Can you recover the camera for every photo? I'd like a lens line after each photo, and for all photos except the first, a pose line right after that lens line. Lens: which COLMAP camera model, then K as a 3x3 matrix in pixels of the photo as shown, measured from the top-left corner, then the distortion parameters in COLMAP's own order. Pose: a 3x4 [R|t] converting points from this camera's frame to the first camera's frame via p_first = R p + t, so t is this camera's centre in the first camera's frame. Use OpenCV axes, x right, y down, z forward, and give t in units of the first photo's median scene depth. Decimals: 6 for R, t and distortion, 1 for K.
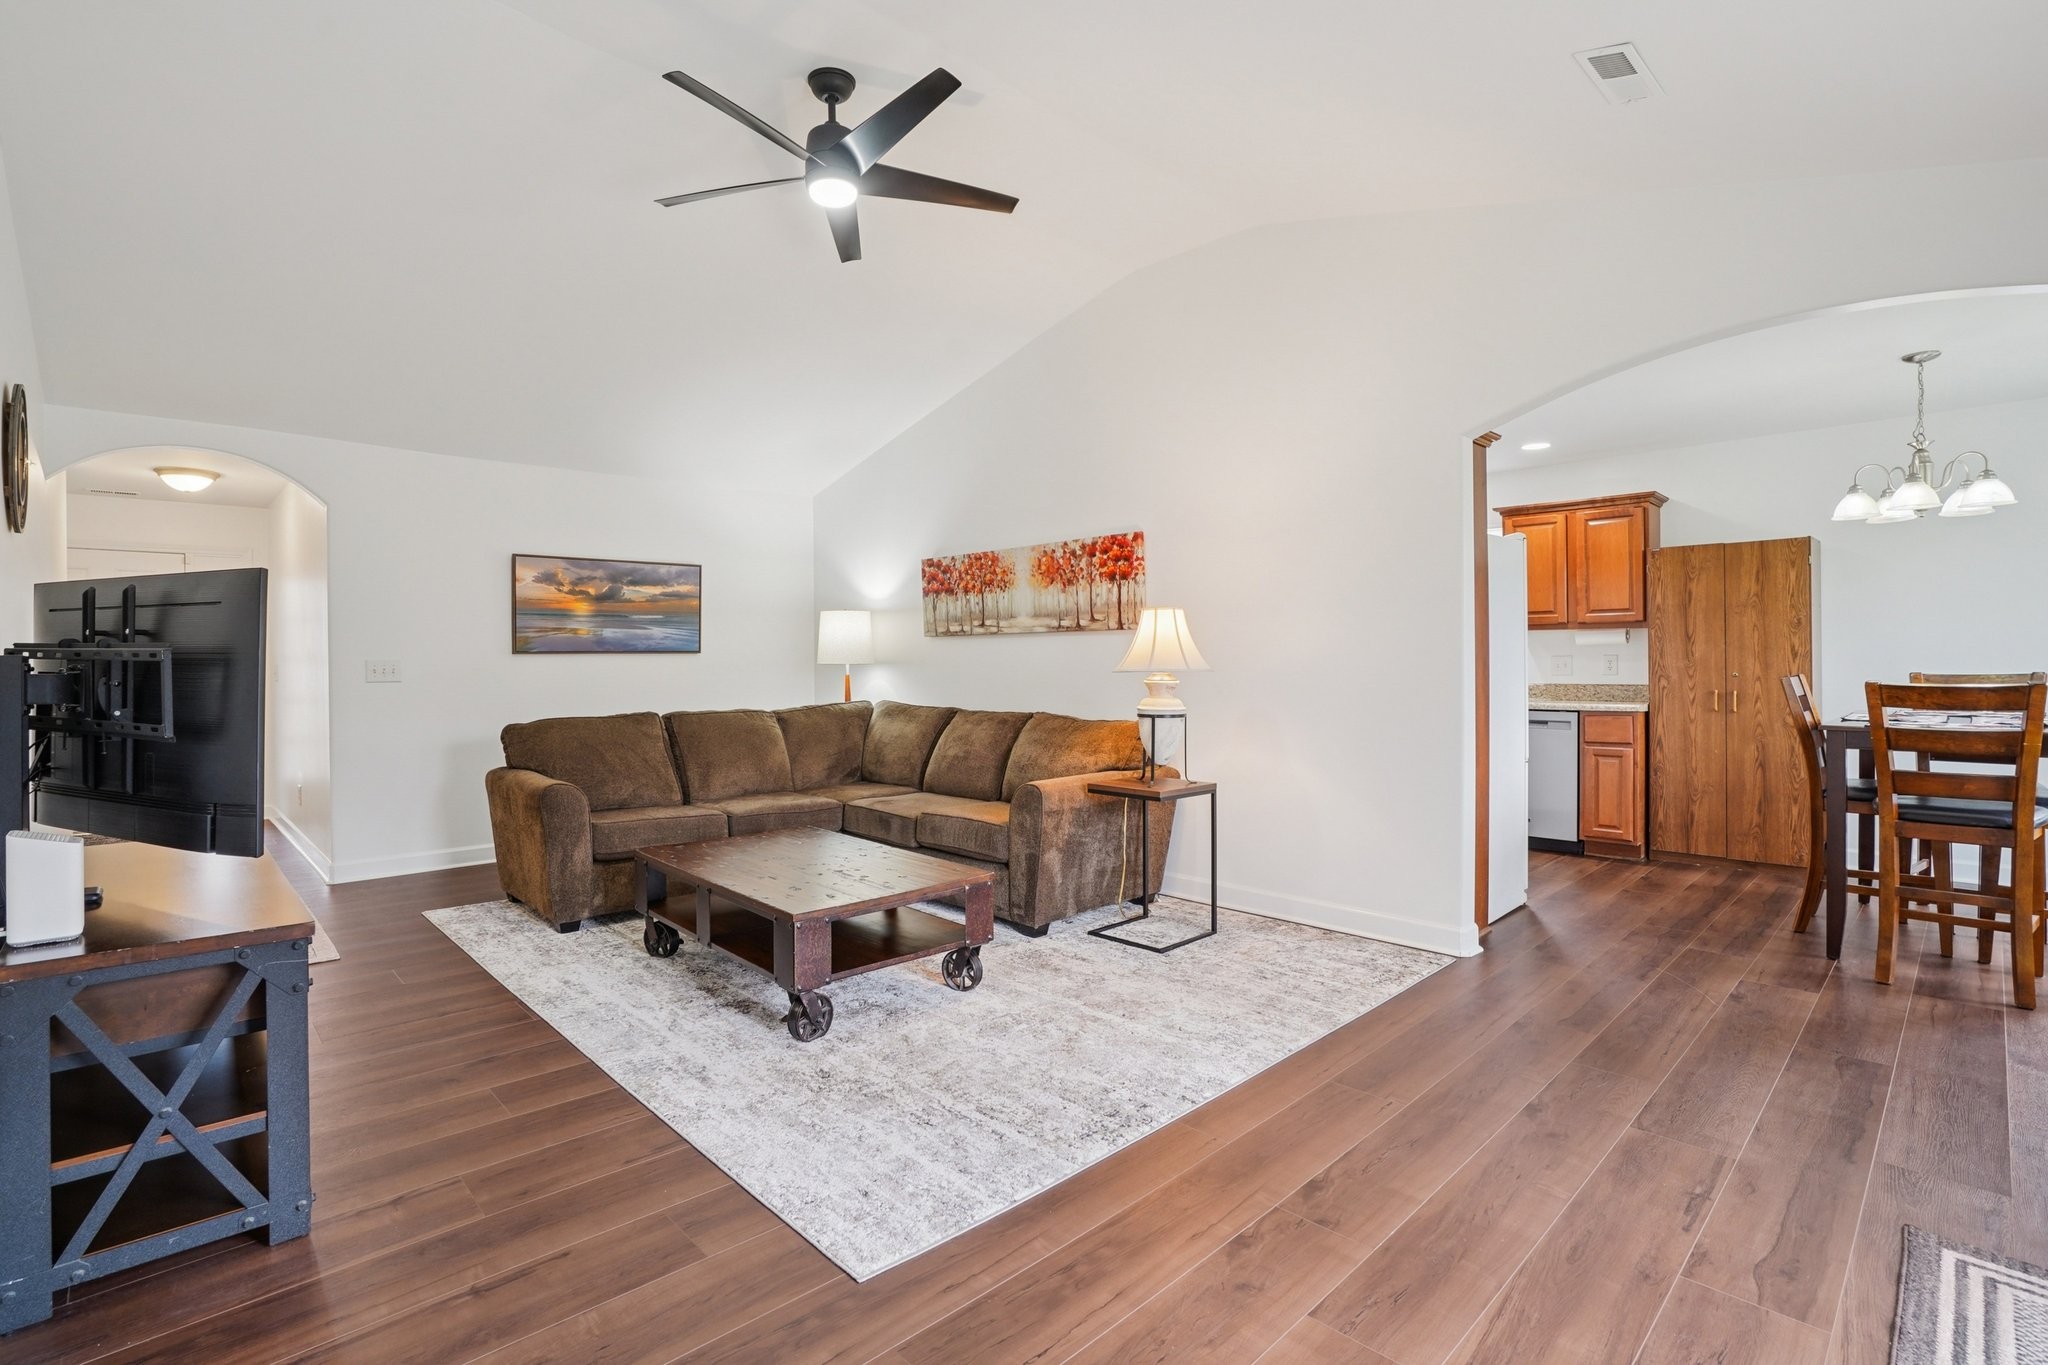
lens RADIAL K [[962.3, 0, 1015.1], [0, 962.3, 663.1], [0, 0, 1]] dist [-0.054082, 0.018050]
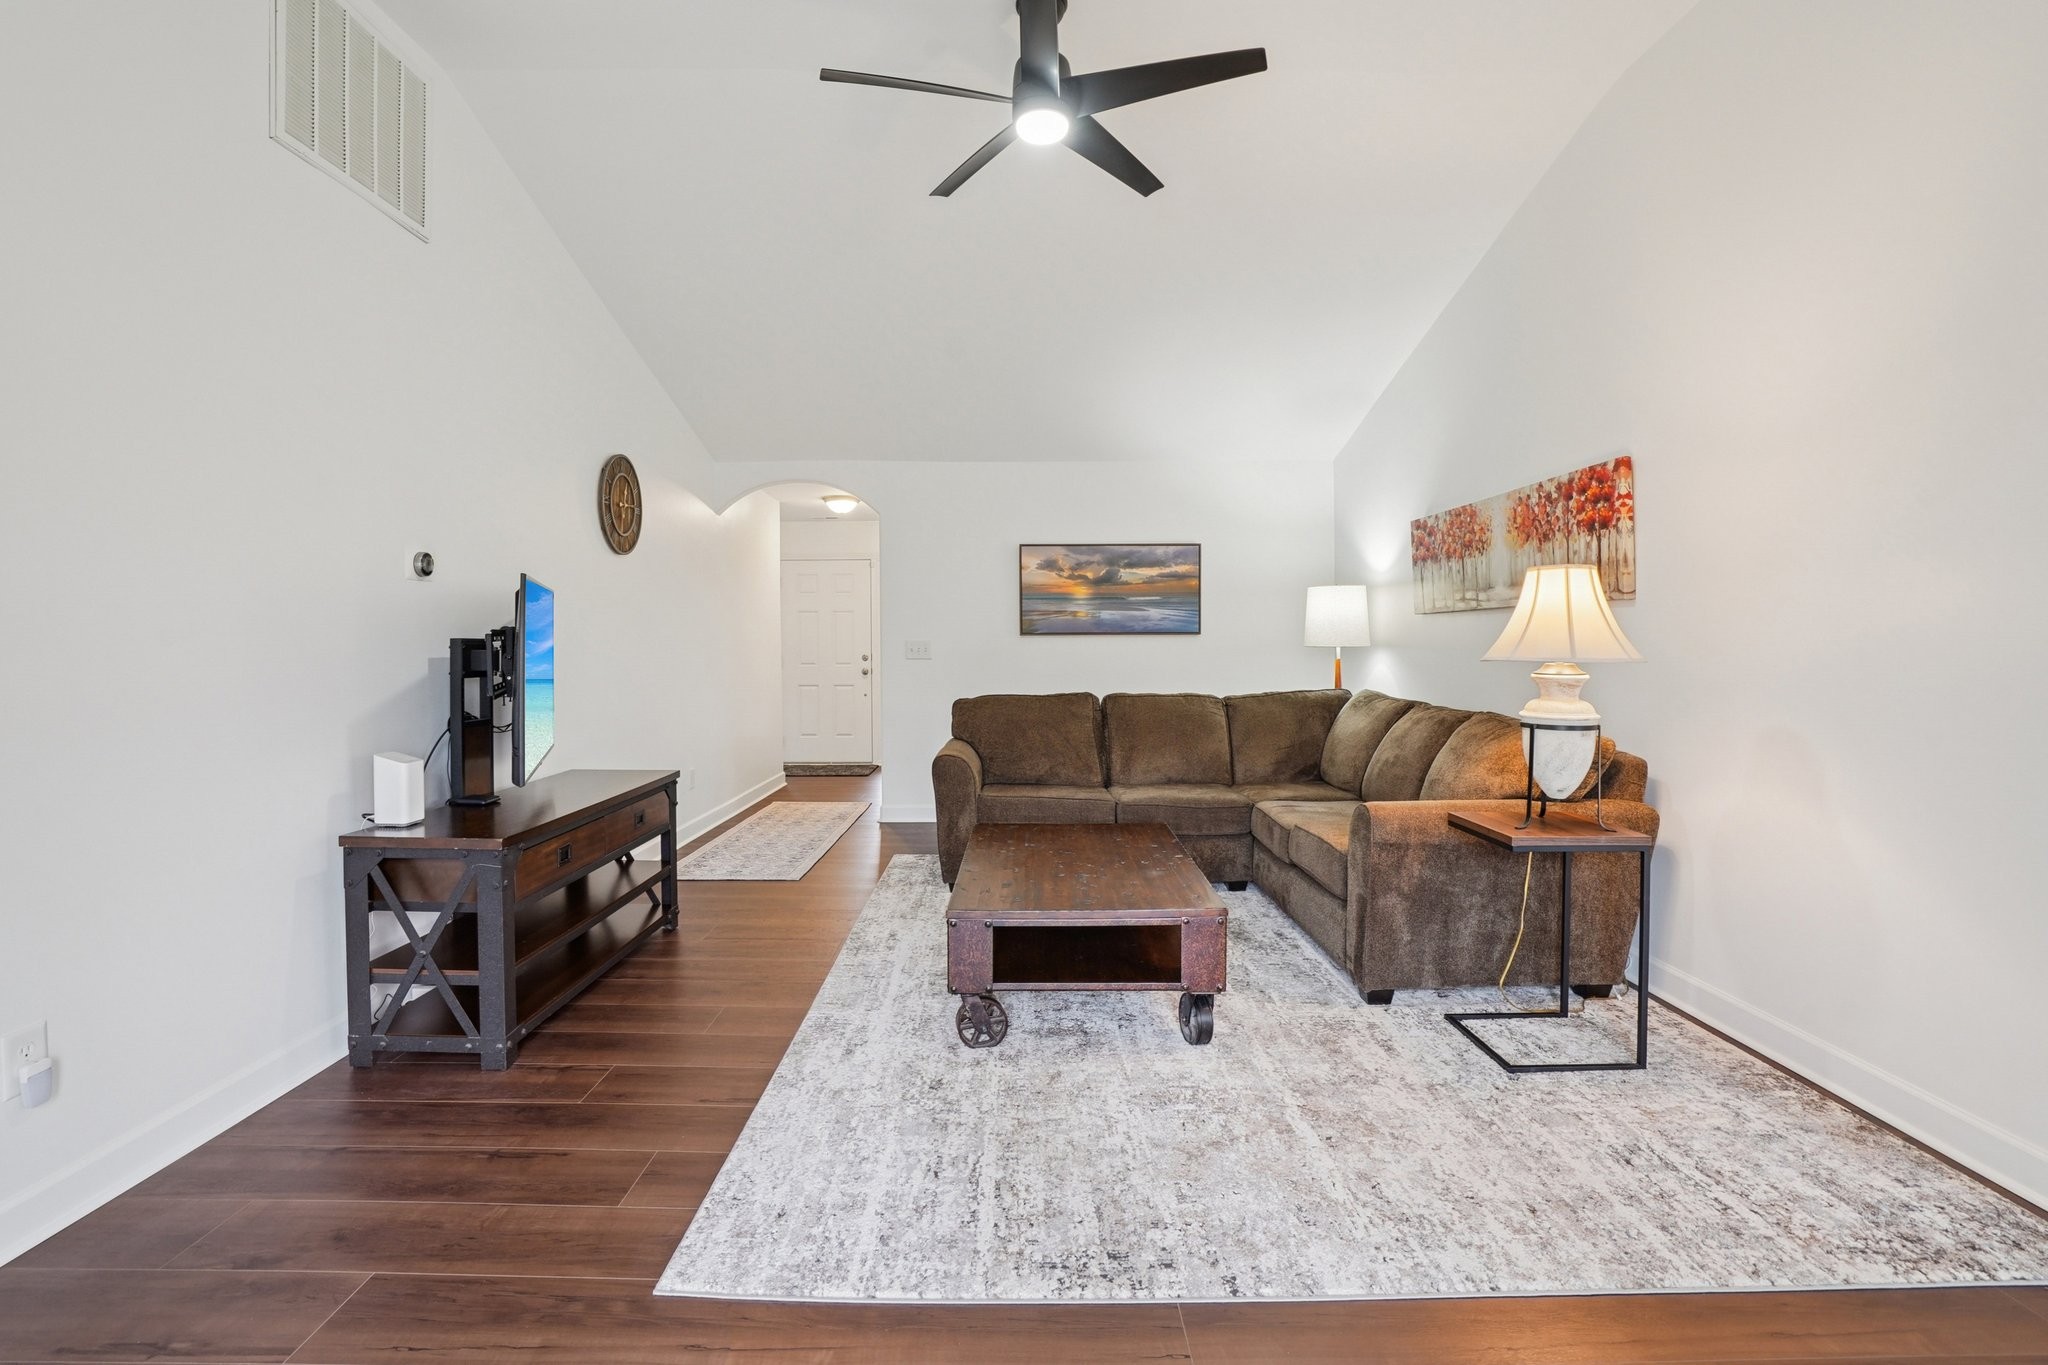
lens RADIAL K [[962.3, 0, 1010.7], [0, 962.3, 657.4], [0, 0, 1]] dist [-0.054082, 0.018050]
pose [[0.726245, 0.015241, -0.687267, 0.323760], [-0.005707, 0.999853, 0.016142, -0.002467], [0.687412, -0.007801, 0.726226, 0.246110]]
